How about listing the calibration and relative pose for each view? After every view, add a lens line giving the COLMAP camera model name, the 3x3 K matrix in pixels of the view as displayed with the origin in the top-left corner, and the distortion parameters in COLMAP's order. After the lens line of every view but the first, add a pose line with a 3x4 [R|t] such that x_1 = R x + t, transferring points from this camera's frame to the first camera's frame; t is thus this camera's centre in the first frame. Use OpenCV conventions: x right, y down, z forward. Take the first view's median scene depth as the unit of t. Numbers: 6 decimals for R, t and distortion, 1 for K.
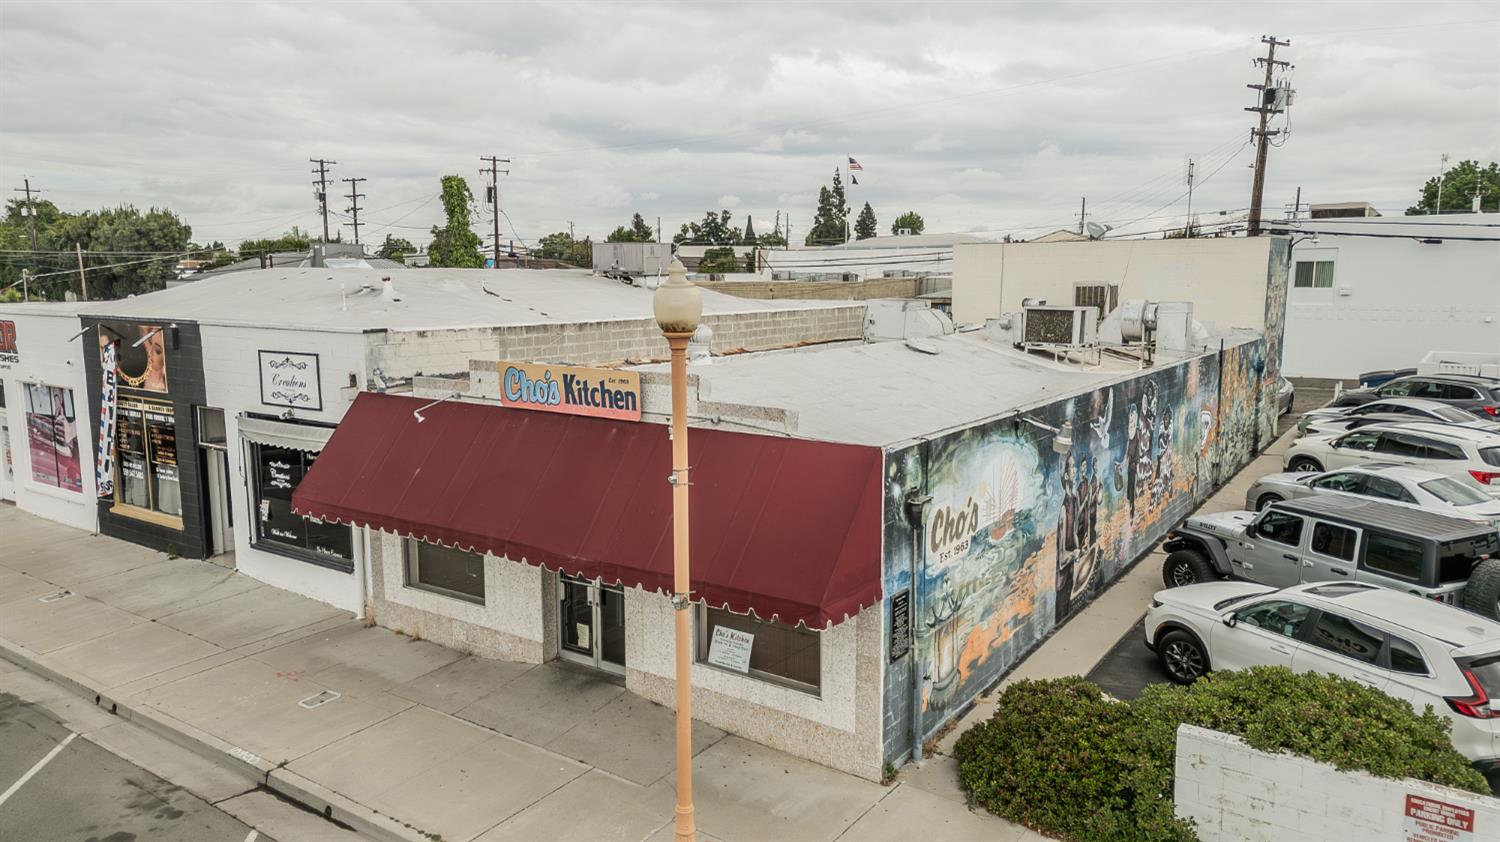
lens RADIAL K [[1039.3, 0, 747.2], [0, 1039.3, 420.9], [0, 0, 1]] dist [0.089174, -0.059389]
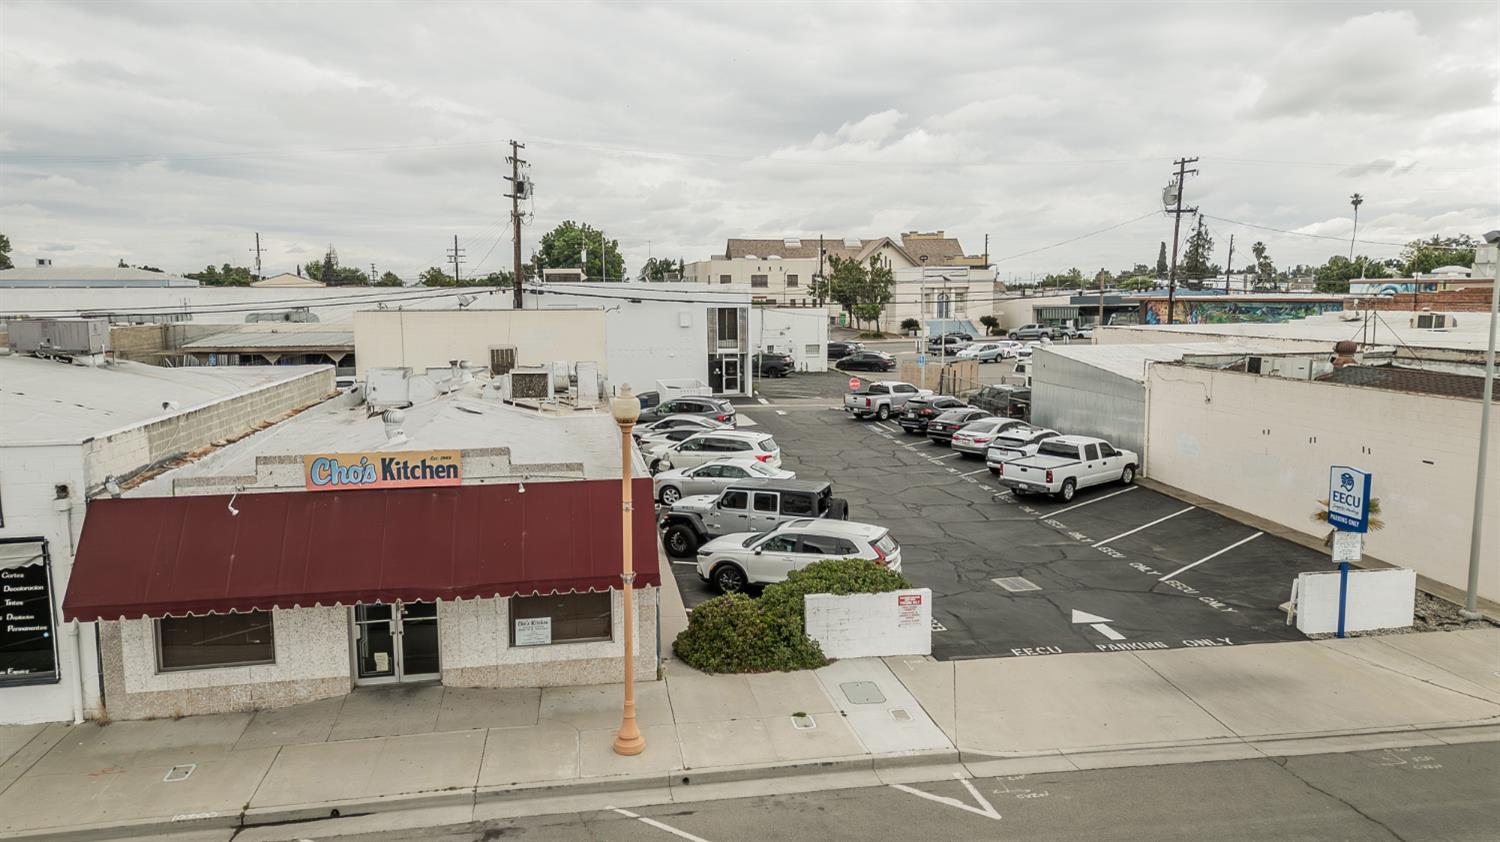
lens RADIAL K [[1039.3, 0, 747.2], [0, 1039.3, 420.9], [0, 0, 1]] dist [0.089174, -0.059389]
pose [[0.707538, -0.090101, 0.700908, -0.713676], [0.106823, 0.994078, 0.019954, -0.063752], [-0.698555, 0.060755, 0.712972, -0.241427]]
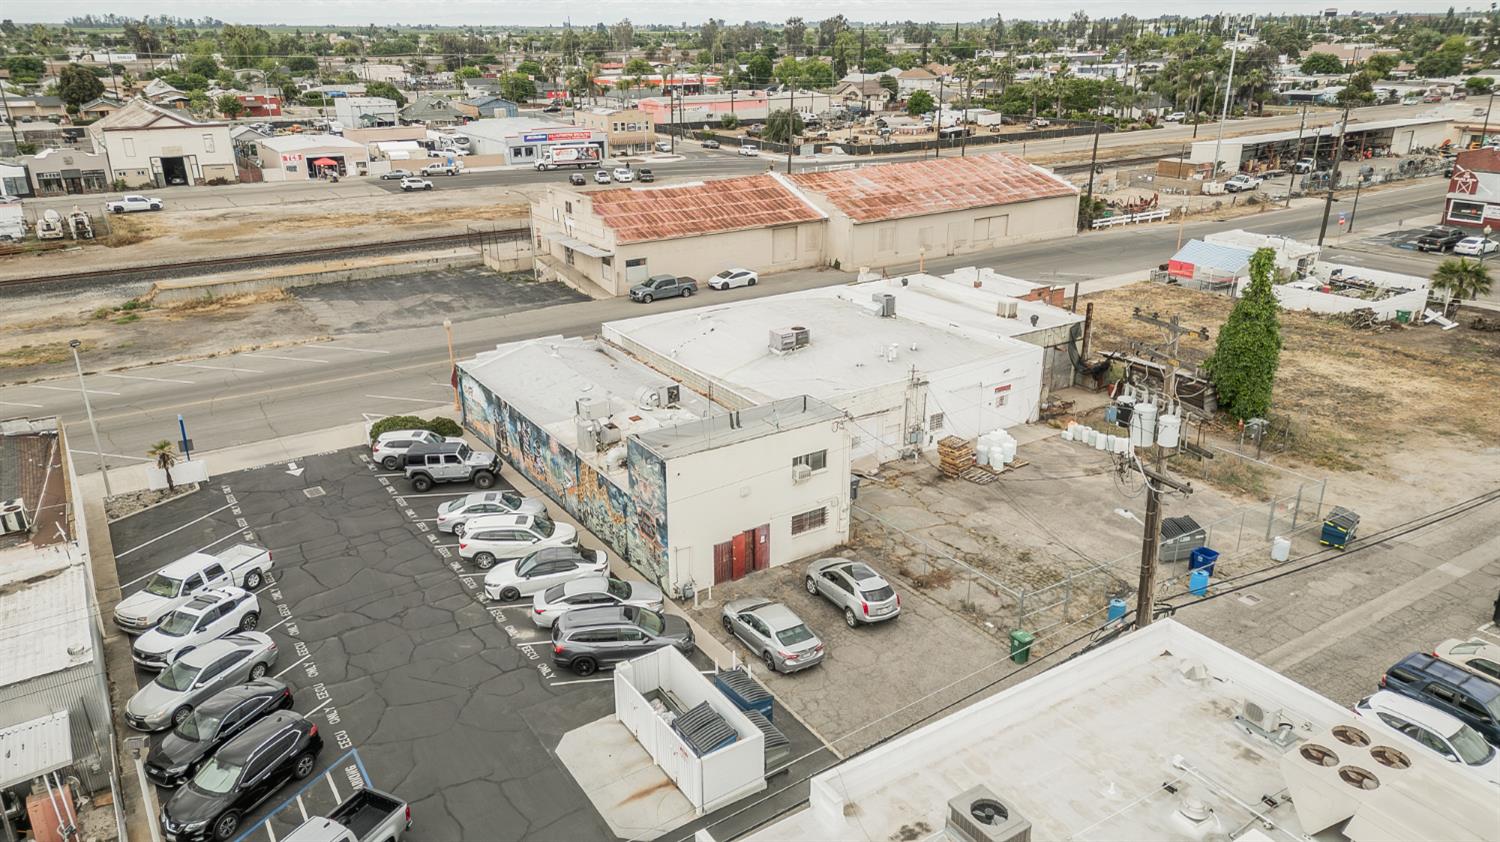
lens RADIAL K [[1039.3, 0, 747.2], [0, 1039.3, 420.9], [0, 0, 1]] dist [0.089174, -0.059389]
pose [[-0.370472, 0.332773, -0.867187, 3.337458], [-0.127401, 0.906591, 0.402320, -1.583427], [0.920065, 0.259529, -0.293471, 3.095746]]
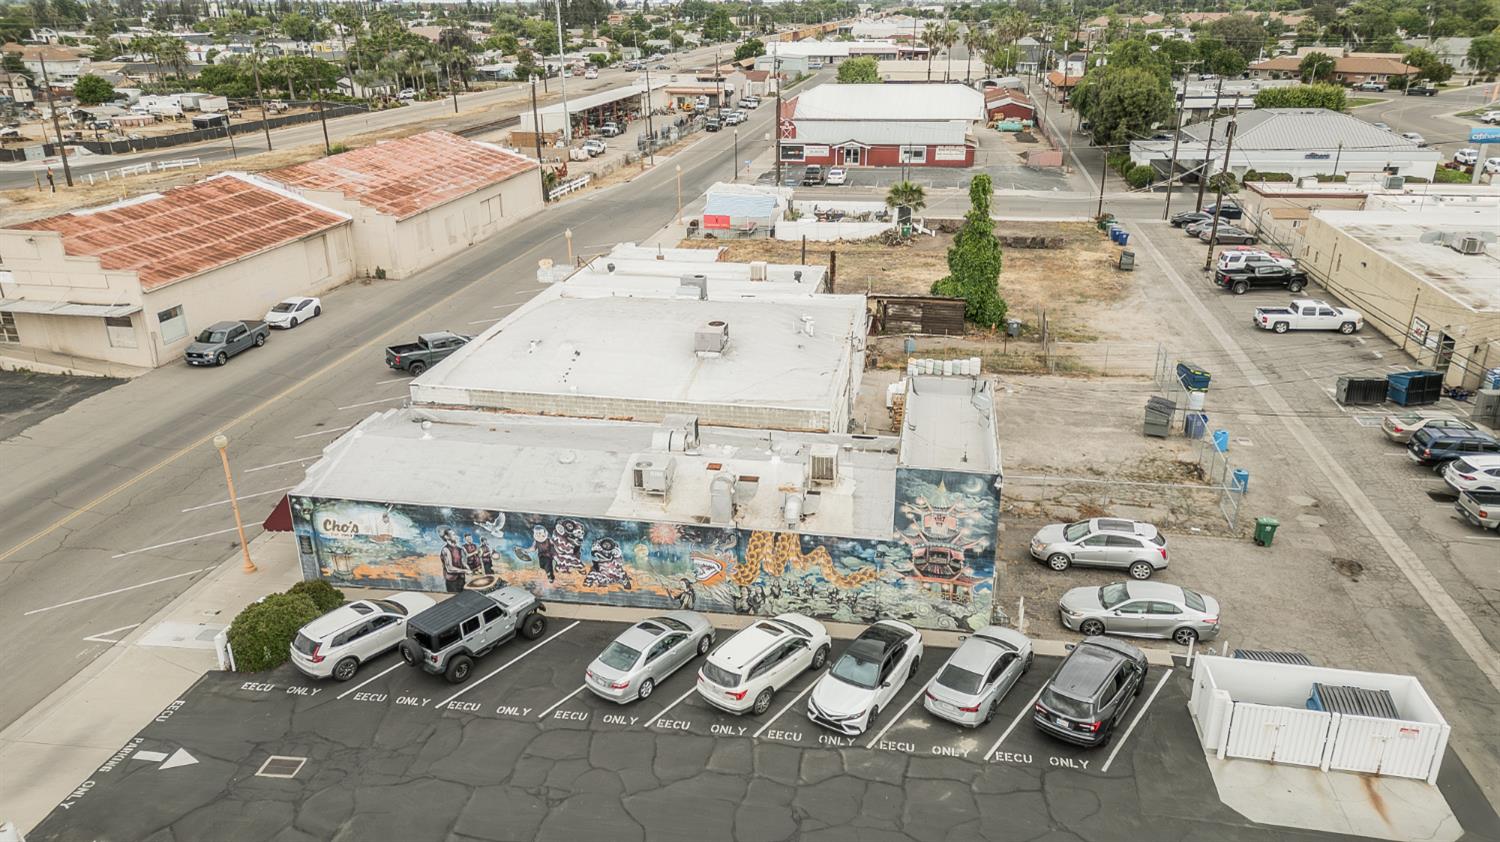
lens RADIAL K [[1039.3, 0, 747.2], [0, 1039.3, 420.9], [0, 0, 1]] dist [0.089174, -0.059389]
pose [[0.421713, 0.335810, -0.842253, 2.730650], [-0.126385, 0.941593, 0.312136, -1.112323], [0.897878, -0.025184, 0.439523, 0.638751]]
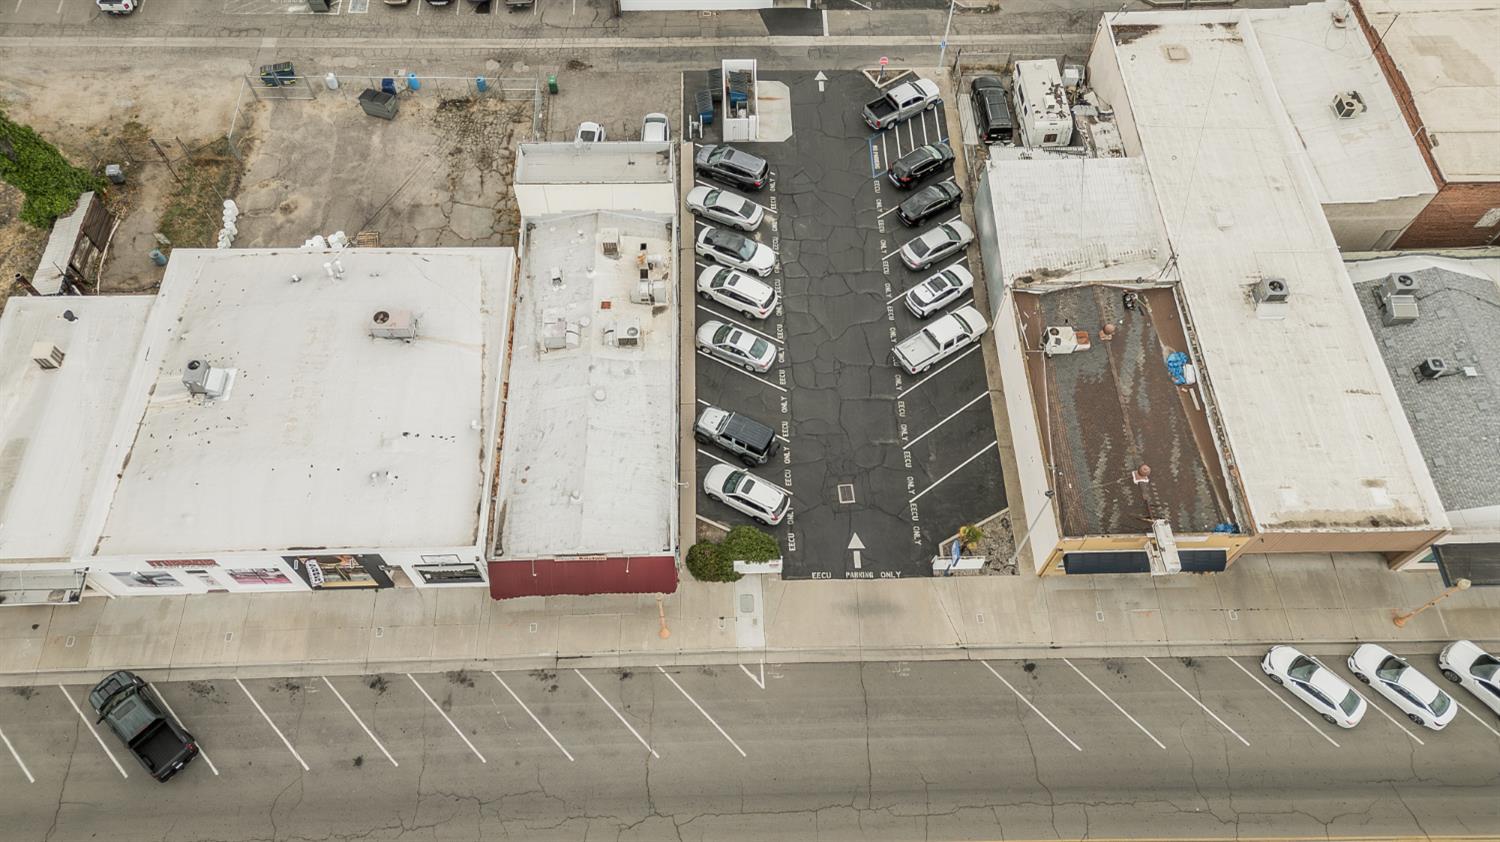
lens RADIAL K [[1039.3, 0, 747.2], [0, 1039.3, 420.9], [0, 0, 1]] dist [0.089174, -0.059389]
pose [[0.798838, -0.514177, 0.312217, -0.564367], [0.074326, 0.599415, 0.796980, -3.024263], [-0.596936, -0.613453, 0.517052, -0.918515]]
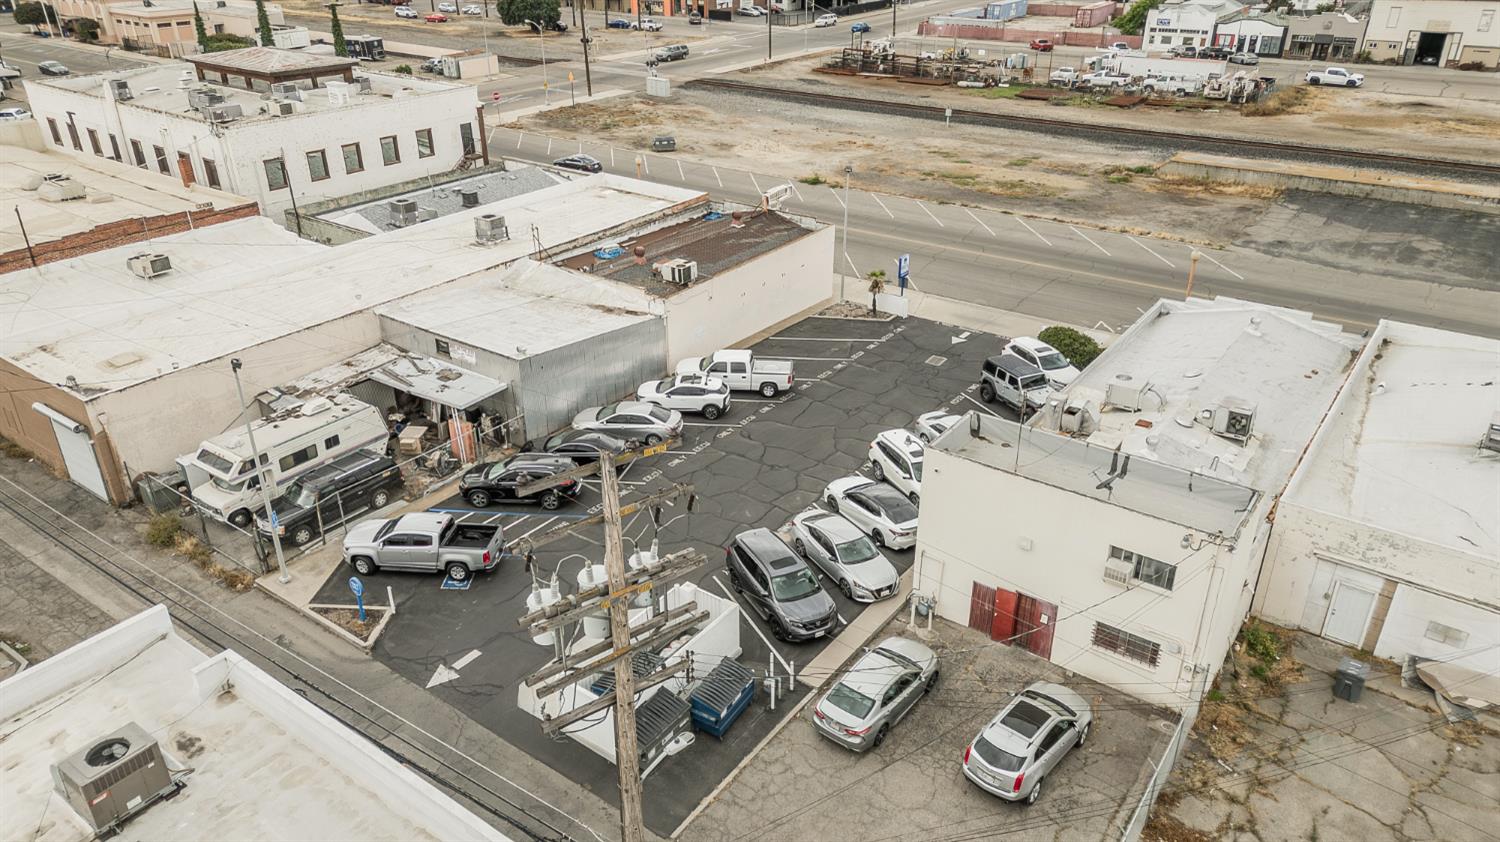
lens RADIAL K [[1039.3, 0, 747.2], [0, 1039.3, 420.9], [0, 0, 1]] dist [0.089174, -0.059389]
pose [[-0.999876, -0.002026, 0.015616, 1.440790], [0.007355, 0.816797, 0.576879, -1.704582], [-0.013924, 0.576922, -0.816681, 3.924771]]
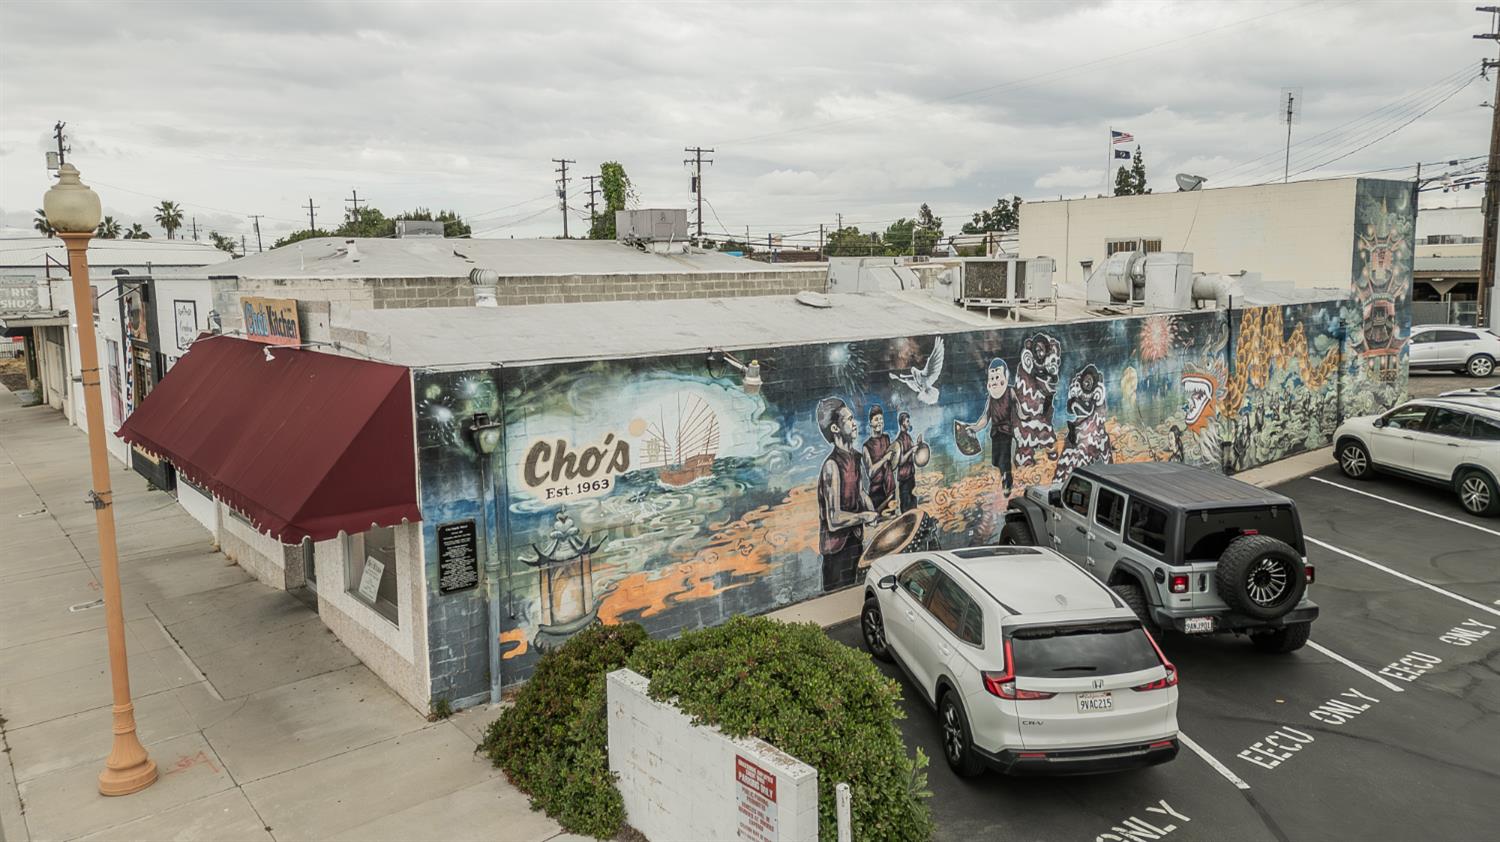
lens RADIAL K [[1053.0, 0, 744.2], [0, 1053.0, 393.9], [0, 0, 1]] dist [0.120274, -0.154794]
pose [[0.958577, 0.019046, -0.284195, 0.539166], [-0.025315, 0.999510, -0.018403, 0.046163], [0.283705, 0.024835, 0.958590, 0.106746]]
